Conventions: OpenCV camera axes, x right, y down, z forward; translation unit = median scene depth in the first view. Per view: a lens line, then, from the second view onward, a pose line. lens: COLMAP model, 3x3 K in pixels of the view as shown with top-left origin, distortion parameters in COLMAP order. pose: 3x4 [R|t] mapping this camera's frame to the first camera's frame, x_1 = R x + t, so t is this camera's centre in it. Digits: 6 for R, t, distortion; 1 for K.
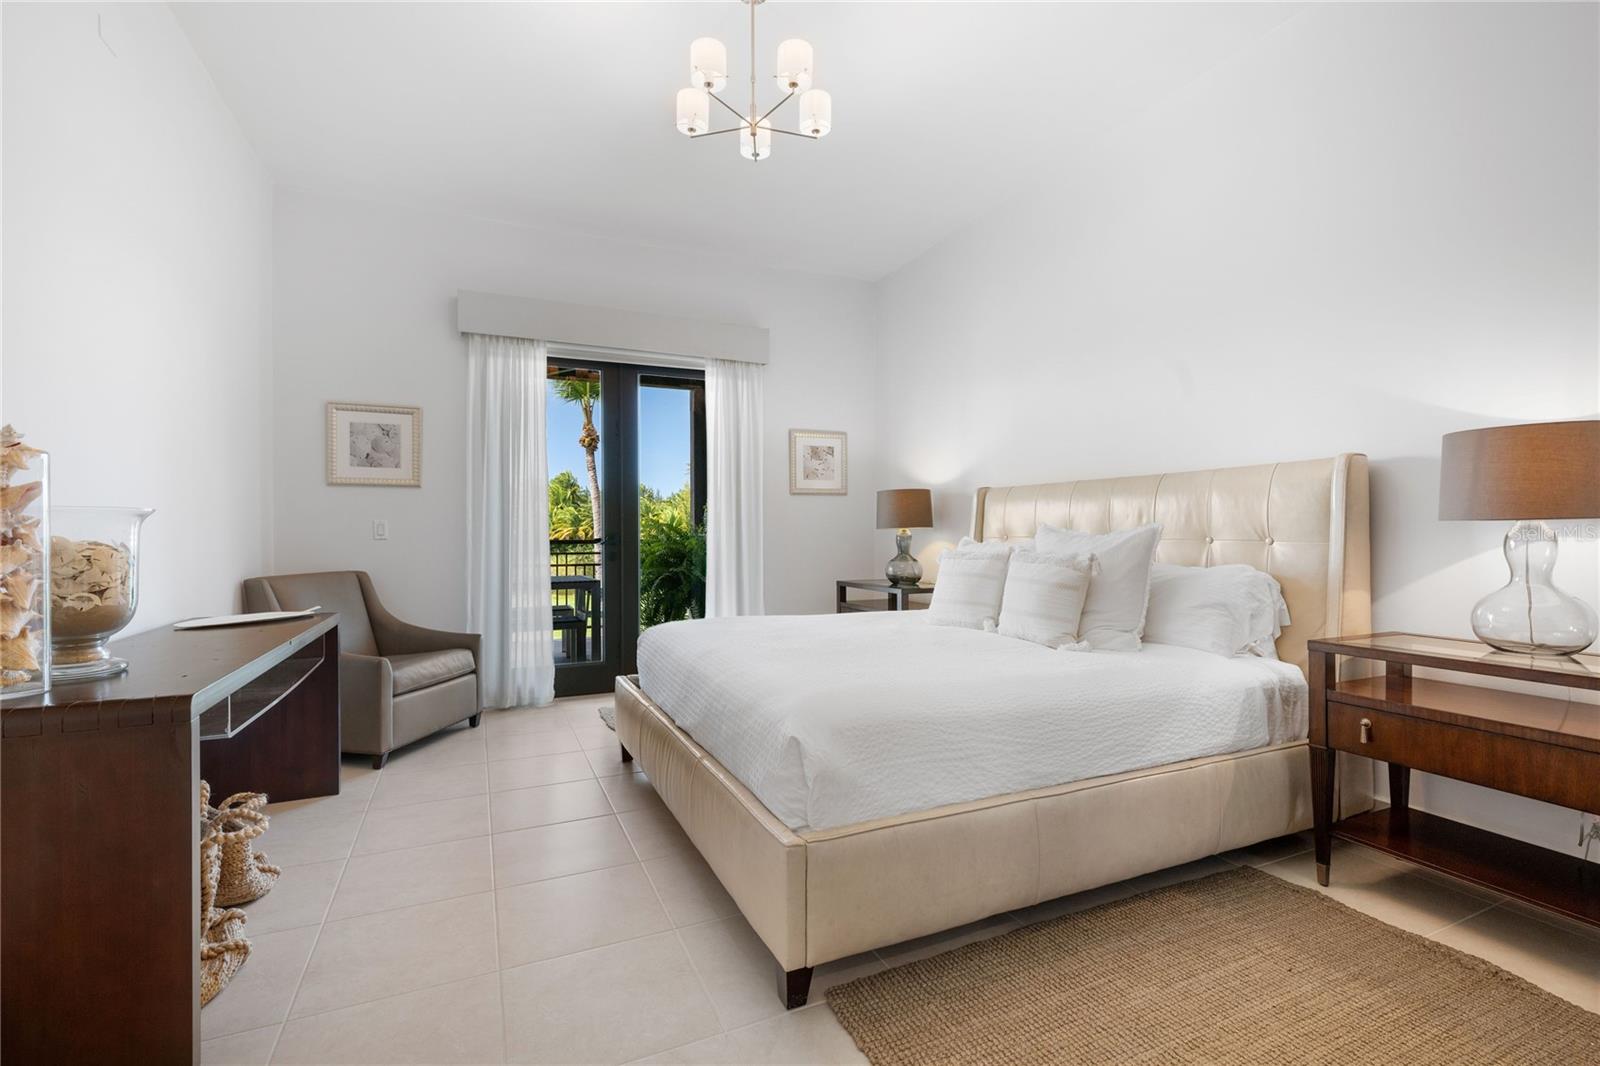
lens RADIAL K [[717.1, 0, 800.0], [0, 717.1, 533.0], [0, 0, 1]] dist [0.000820, 0.000092]
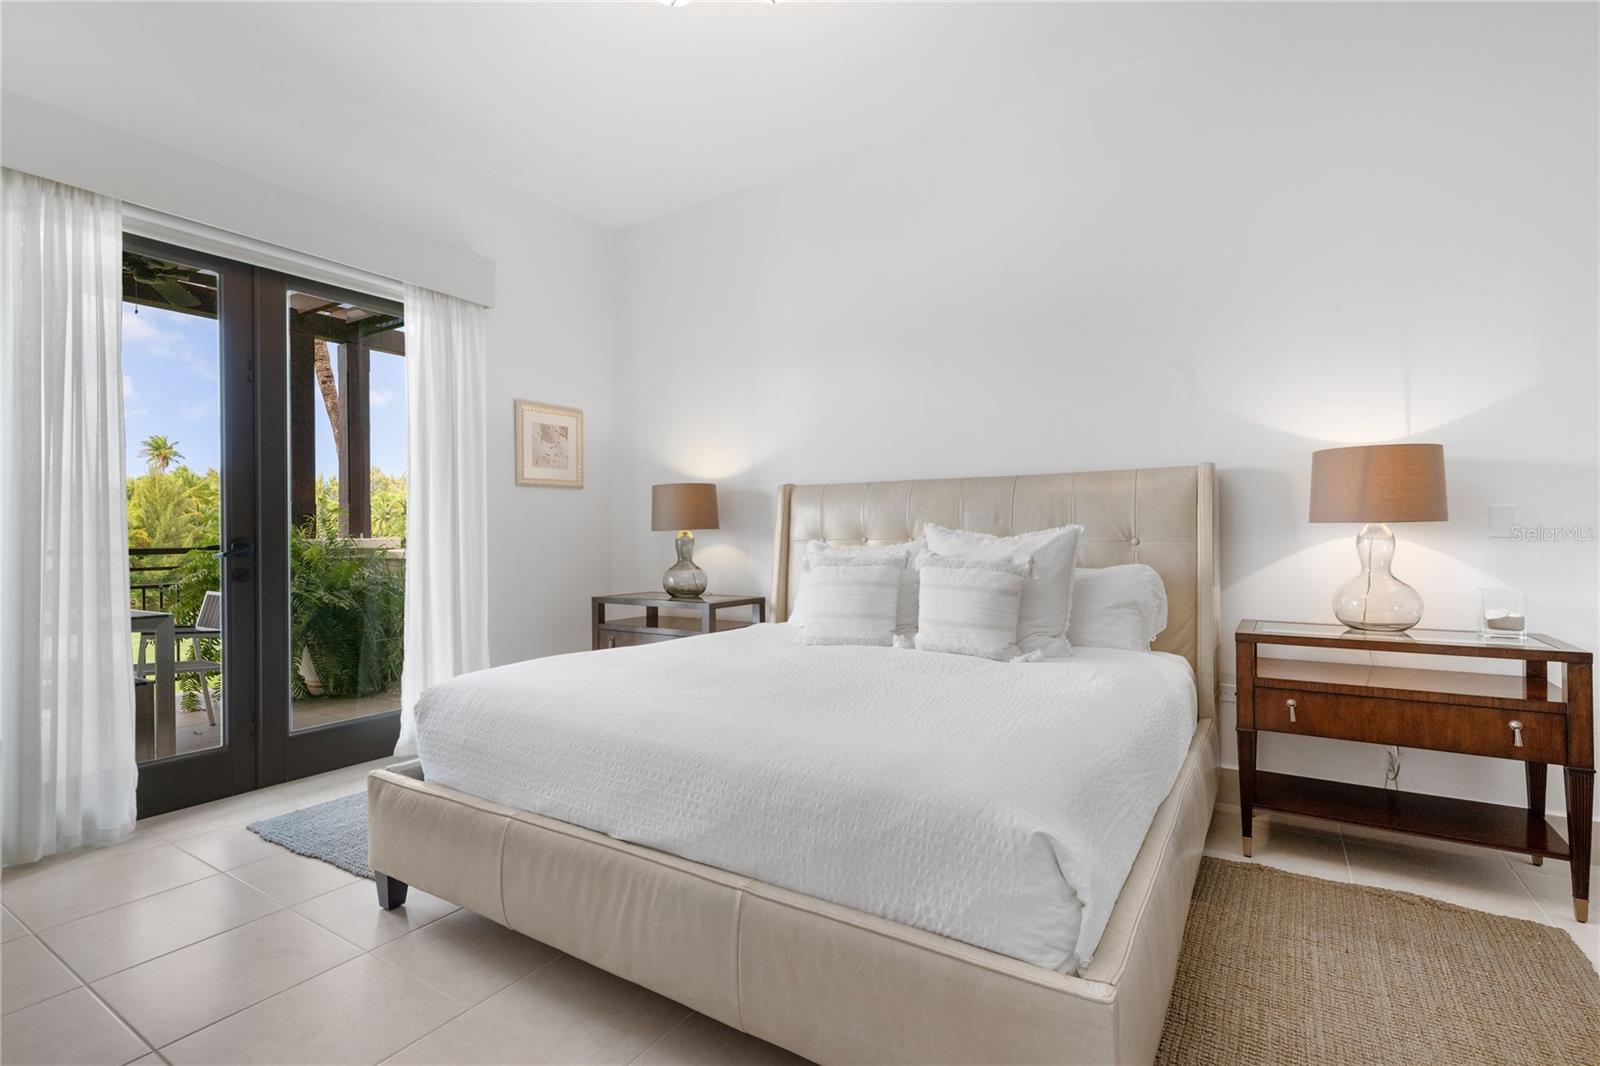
lens RADIAL K [[747.3, 0, 800.0], [0, 747.3, 533.0], [0, 0, 1]] dist [0.001165, 0.000091]
pose [[0.836837, -0.000533, 0.547453, -0.232839], [0.003066, 0.999988, -0.003713, 0.000406], [-0.547444, 0.004786, 0.836828, 0.209101]]
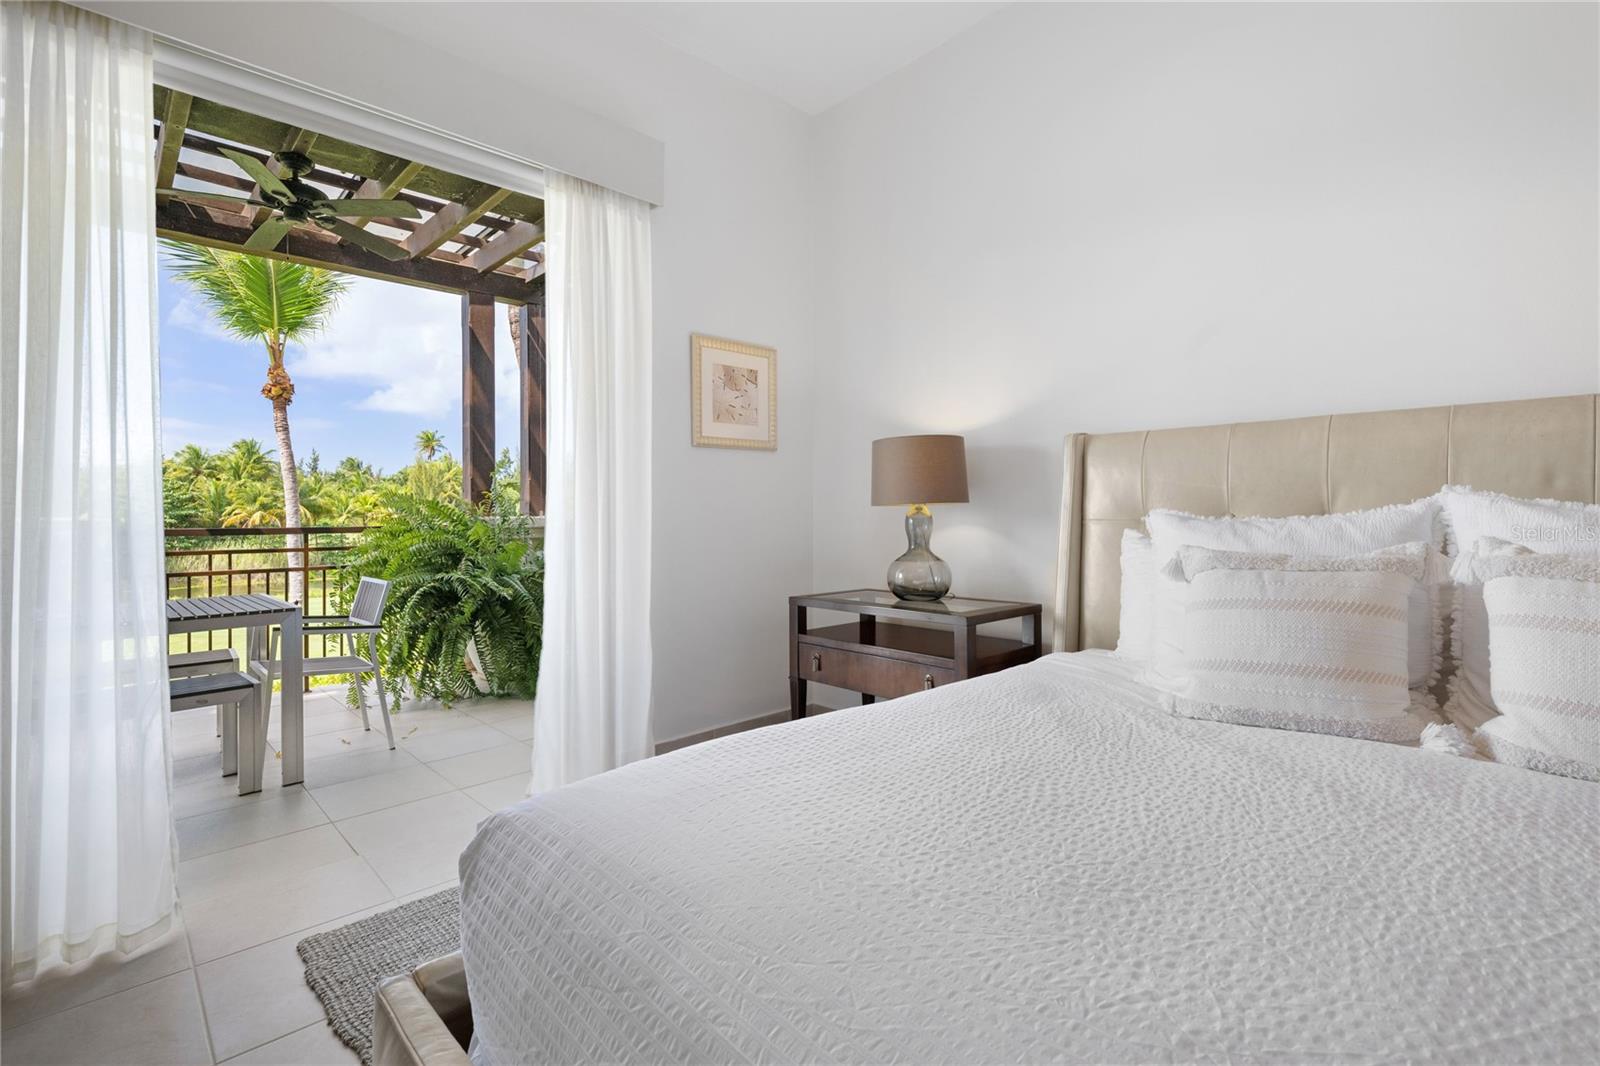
lens RADIAL K [[724.1, 0, 803.5], [0, 724.1, 515.3], [0, 0, 1]] dist [0.001306, 0.000080]
pose [[0.942400, -0.002268, 0.334482, -0.147549], [0.002600, 0.999996, -0.000547, 0.002513], [-0.334479, 0.001385, 0.942402, 0.506723]]
